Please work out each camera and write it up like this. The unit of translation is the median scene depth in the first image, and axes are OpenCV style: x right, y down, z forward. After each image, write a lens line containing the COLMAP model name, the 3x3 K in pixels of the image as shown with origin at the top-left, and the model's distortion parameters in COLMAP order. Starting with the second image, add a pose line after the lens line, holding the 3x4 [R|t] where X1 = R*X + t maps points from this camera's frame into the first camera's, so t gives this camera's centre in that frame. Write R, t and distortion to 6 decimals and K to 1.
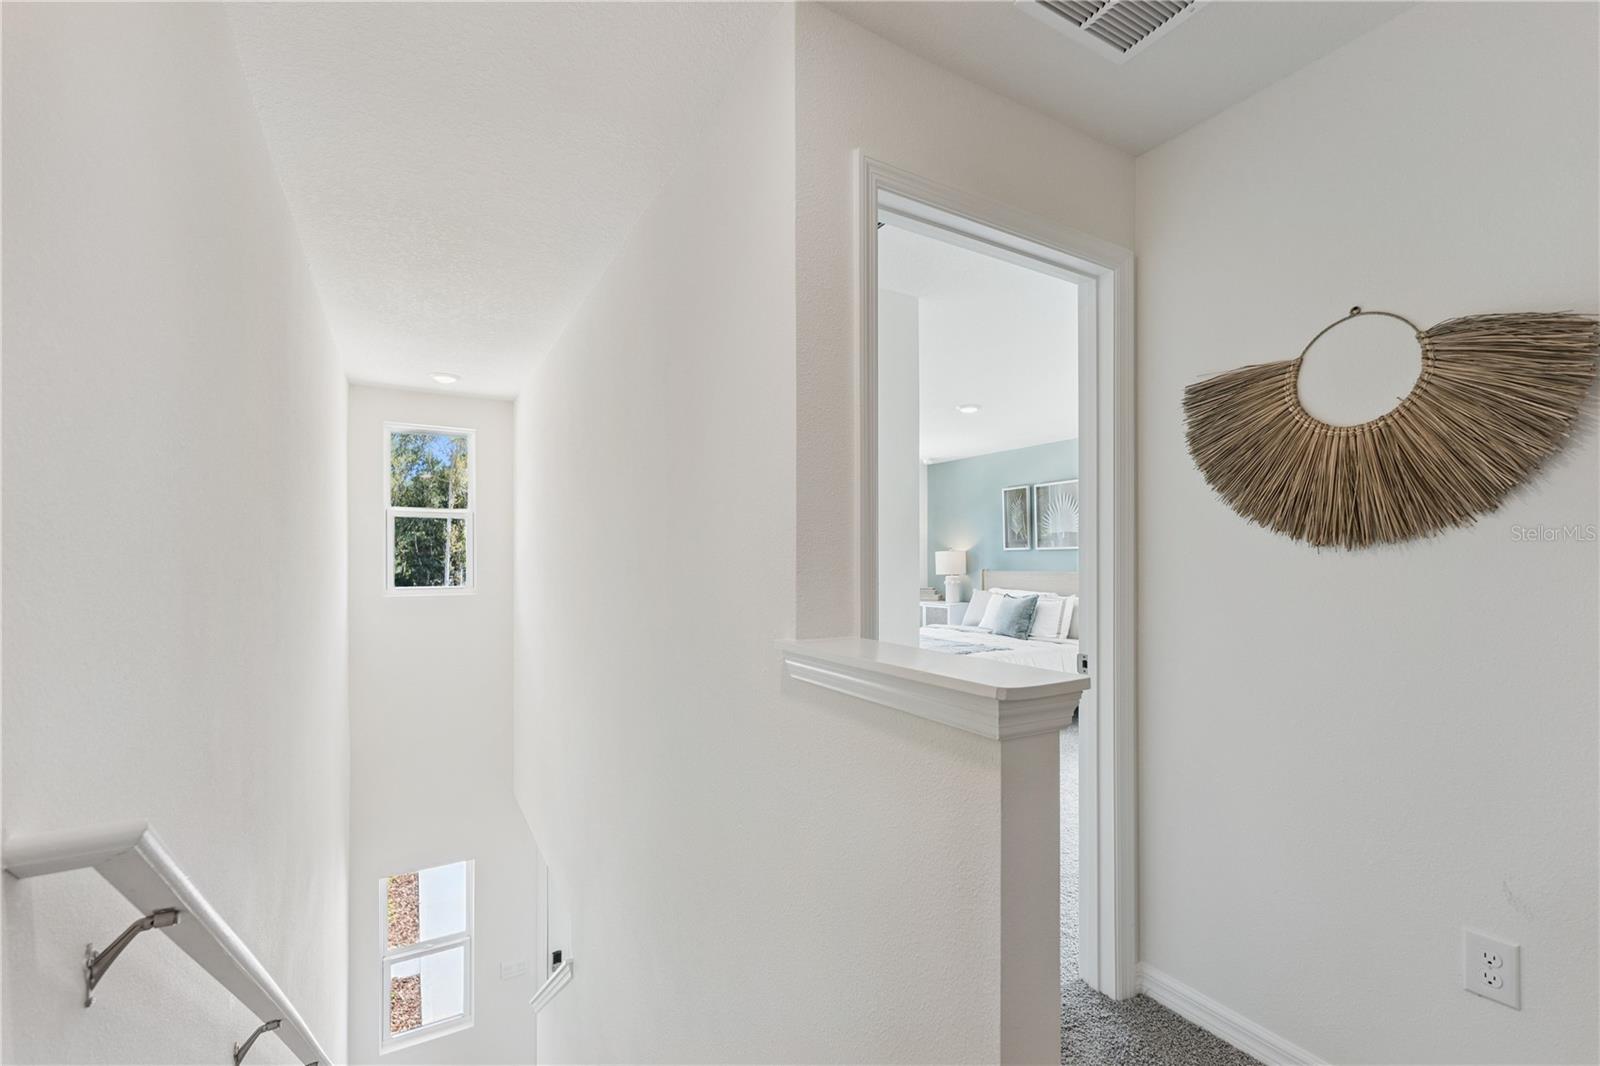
lens RADIAL K [[686.7, 0, 803.4], [0, 686.7, 563.4], [0, 0, 1]] dist [-0.000613, -0.000017]
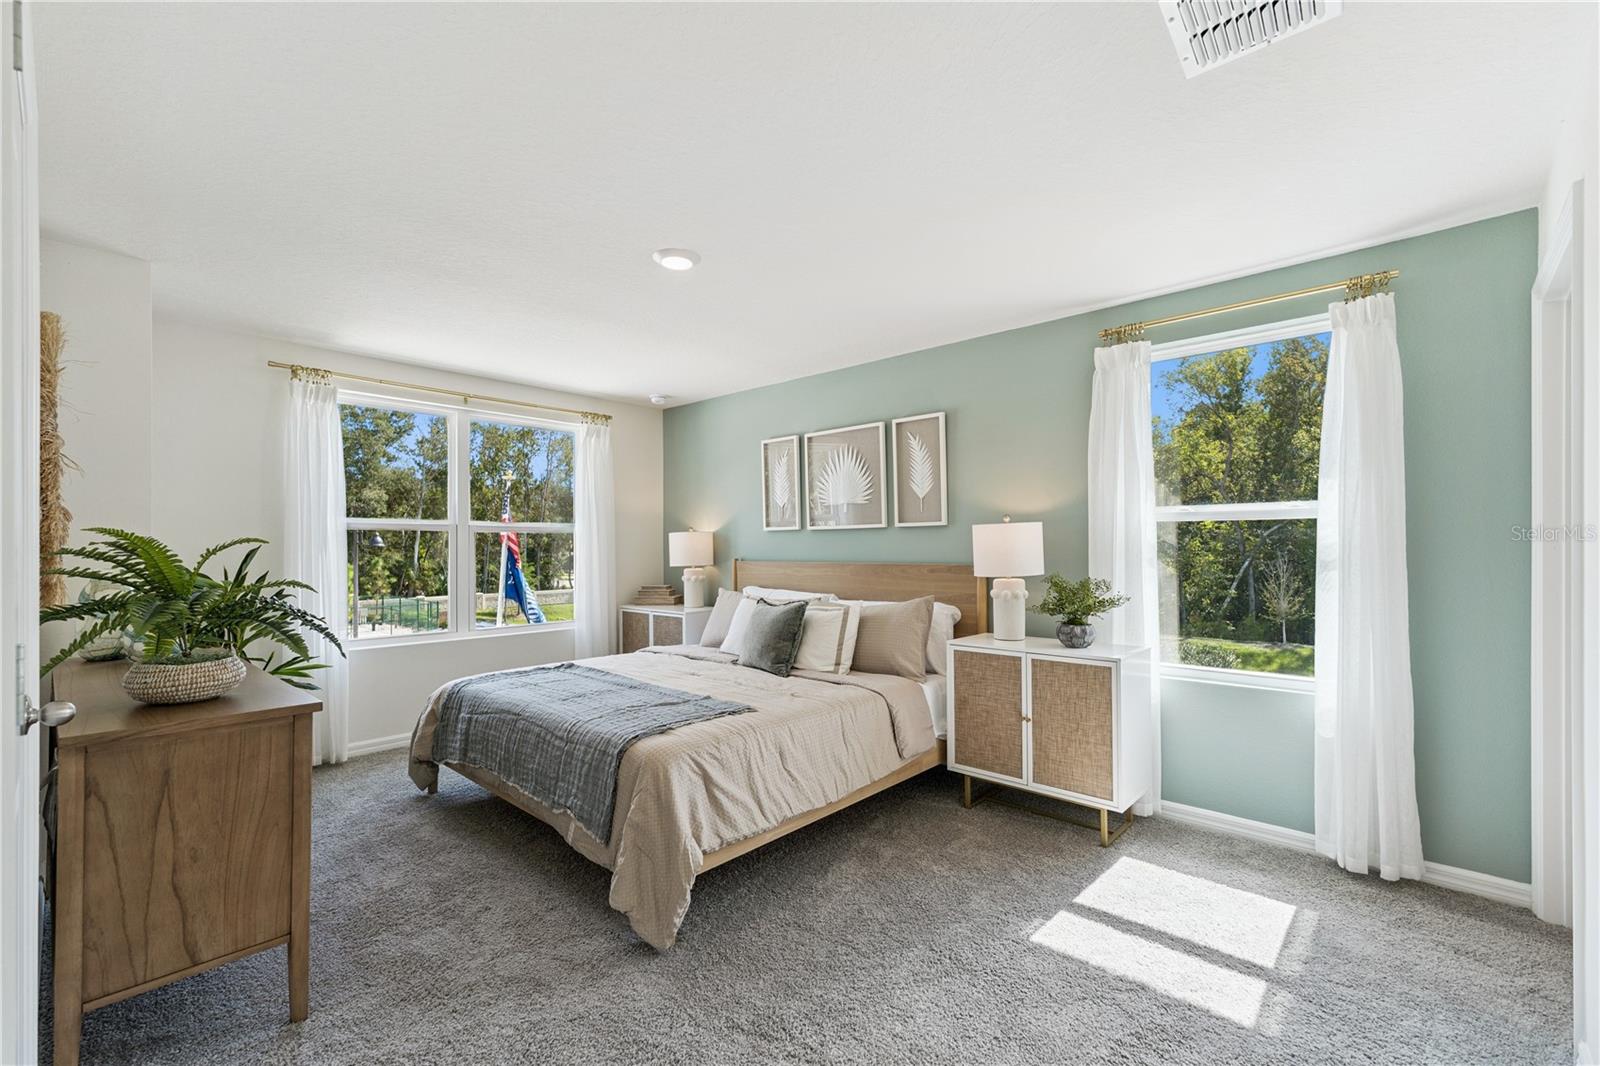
lens RADIAL K [[682.2, 0, 801.1], [0, 682.2, 549.2], [0, 0, 1]] dist [0.000029, -0.000003]
pose [[0.956292, -0.003716, 0.292390, 0.132863], [0.003947, 0.999992, -0.000198, -0.000319], [-0.292387, 0.001343, 0.956299, 0.348910]]
